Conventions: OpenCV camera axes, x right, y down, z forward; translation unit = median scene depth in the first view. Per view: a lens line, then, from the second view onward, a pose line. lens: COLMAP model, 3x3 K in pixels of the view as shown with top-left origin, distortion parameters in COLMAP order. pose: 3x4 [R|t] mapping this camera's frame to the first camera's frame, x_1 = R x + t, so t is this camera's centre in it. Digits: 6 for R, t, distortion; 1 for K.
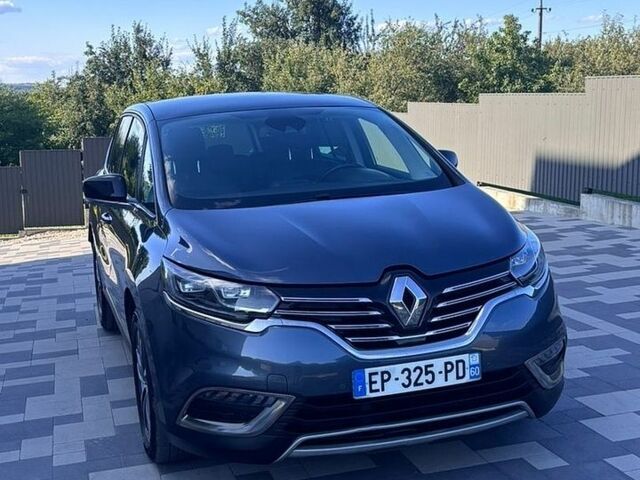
lens RADIAL K [[899.9, 0, 319.9], [0, 899.9, 241.3], [0, 0, 1]] dist [0.027623, 0.000000]
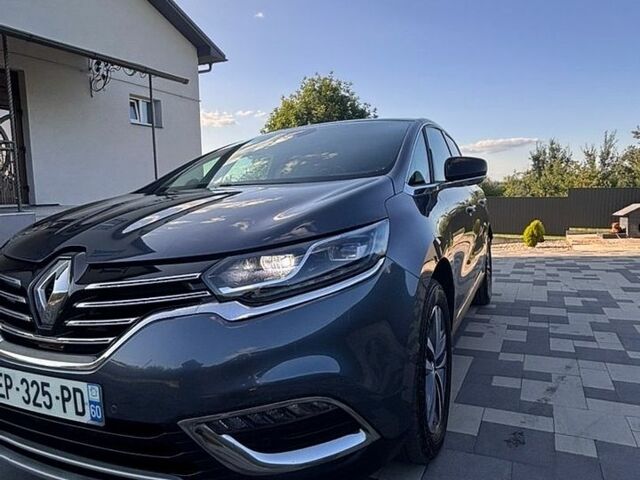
lens RADIAL K [[440.6, 0, 320.6], [0, 440.6, 235.7], [0, 0, 1]] dist [-0.014126, -0.004878]
pose [[0.752170, 0.065202, -0.655736, 0.510311], [-0.094699, 0.995459, -0.009643, -0.000055], [0.652130, 0.069351, 0.754929, 0.859989]]
